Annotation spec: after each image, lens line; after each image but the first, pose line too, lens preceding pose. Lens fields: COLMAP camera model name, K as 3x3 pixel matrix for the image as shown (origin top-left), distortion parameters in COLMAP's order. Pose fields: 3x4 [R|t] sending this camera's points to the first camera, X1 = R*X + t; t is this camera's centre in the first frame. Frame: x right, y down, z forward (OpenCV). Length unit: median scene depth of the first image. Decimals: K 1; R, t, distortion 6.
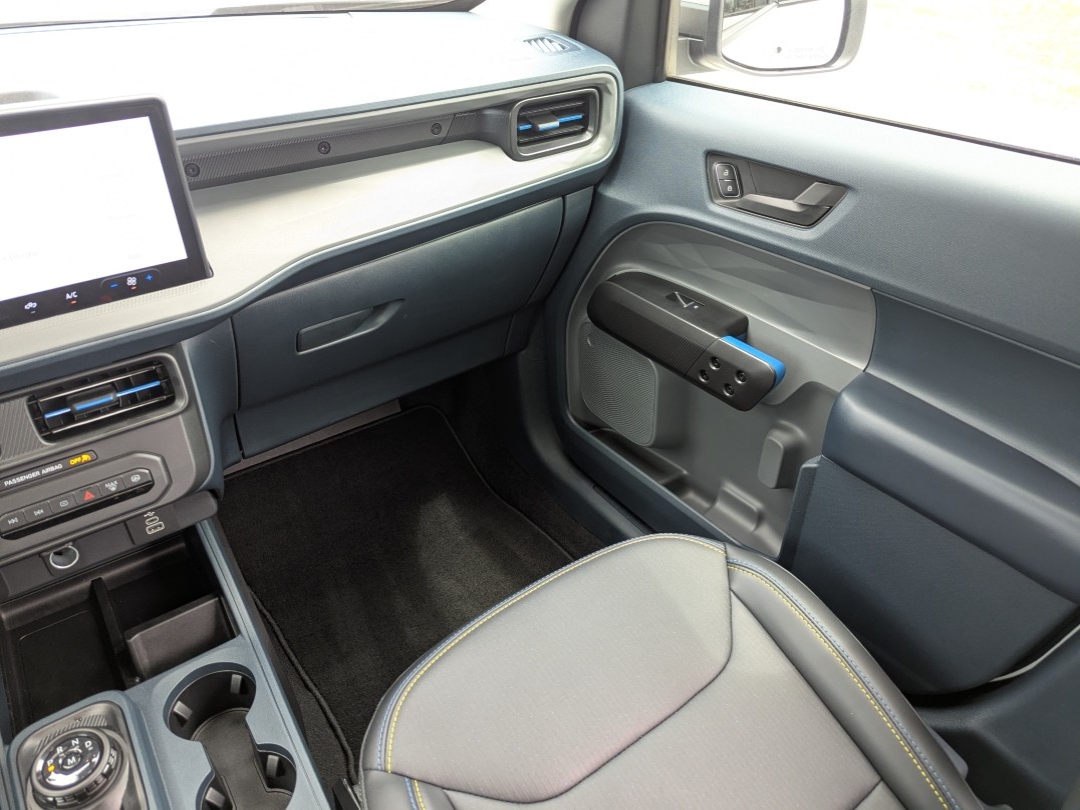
lens RADIAL K [[758.2, 0, 539.9], [0, 758.2, 404.1], [0, 0, 1]] dist [0.035449, -0.041095]
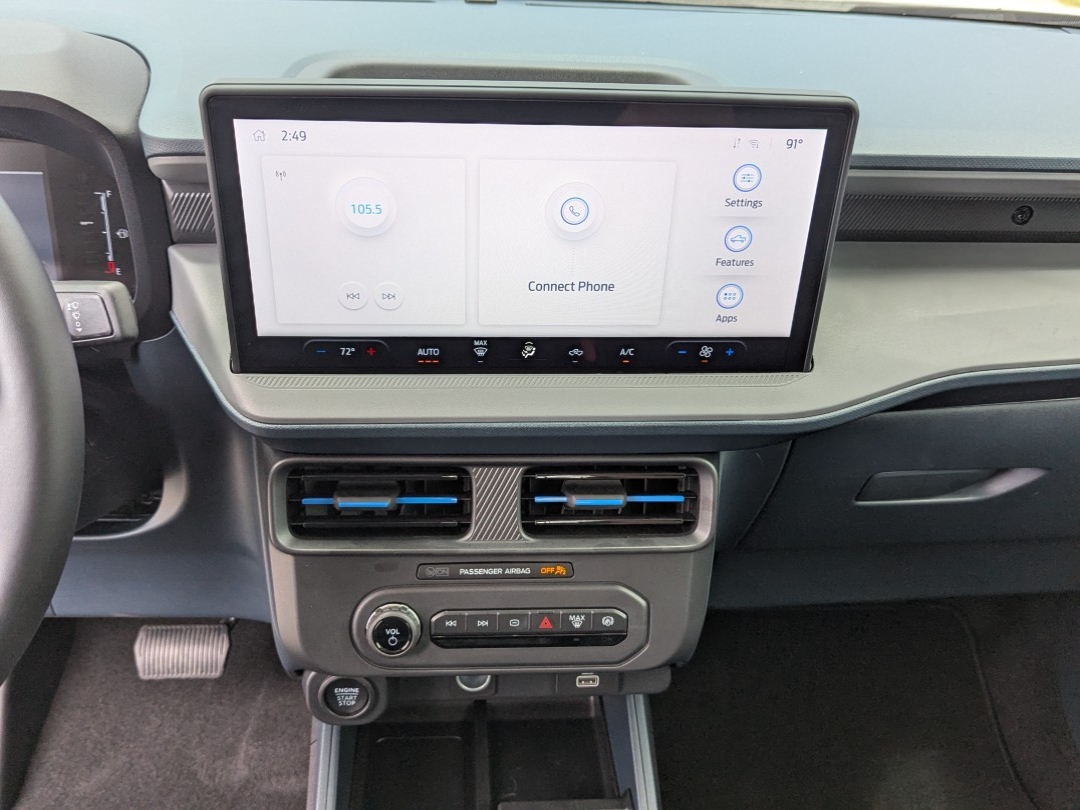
lens RADIAL K [[956.2, 0, 524.3], [0, 956.2, 391.0], [0, 0, 1]] dist [0.056996, -0.092184]
pose [[0.846588, 0.268200, -0.459736, -0.220764], [-0.324405, 0.944789, -0.046212, -0.028864], [0.421959, 0.188263, 0.886853, 0.146550]]
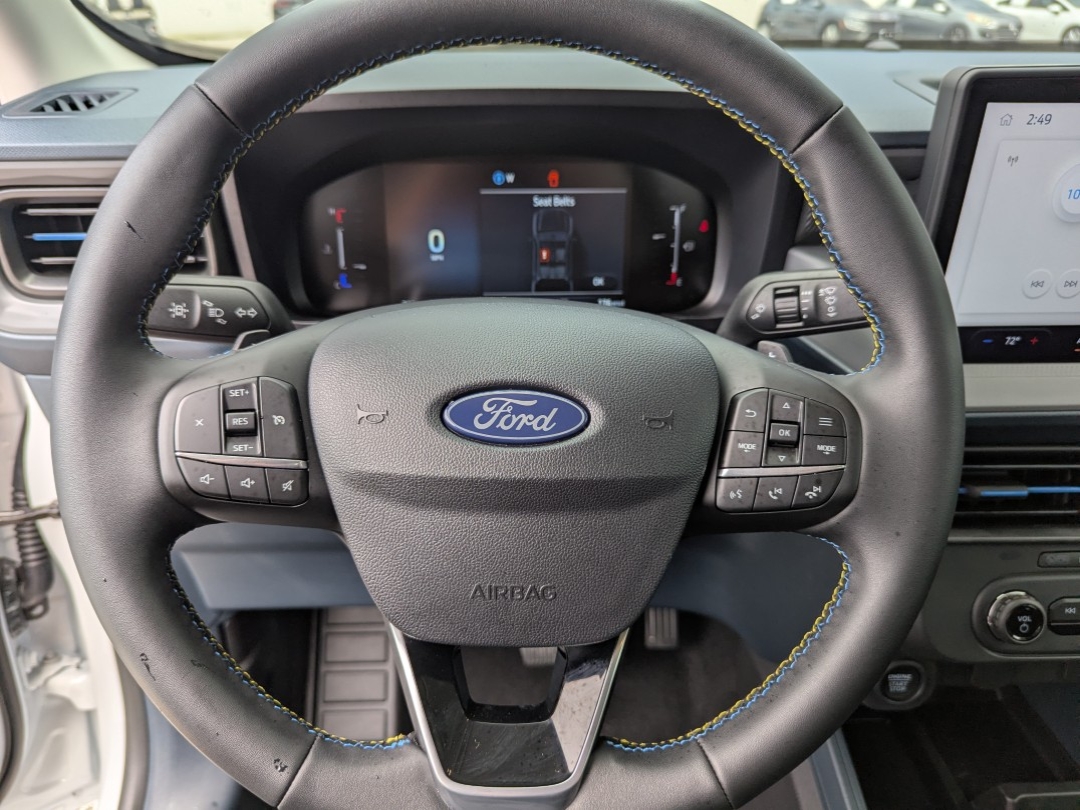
lens RADIAL K [[758.2, 0, 512.0], [0, 758.2, 399.8], [0, 0, 1]] dist [0.035449, -0.041095]
pose [[0.825448, 0.237896, -0.511899, -0.656134], [-0.314138, 0.947050, -0.066430, 0.145644], [0.468991, 0.215642, 0.856473, 0.059809]]
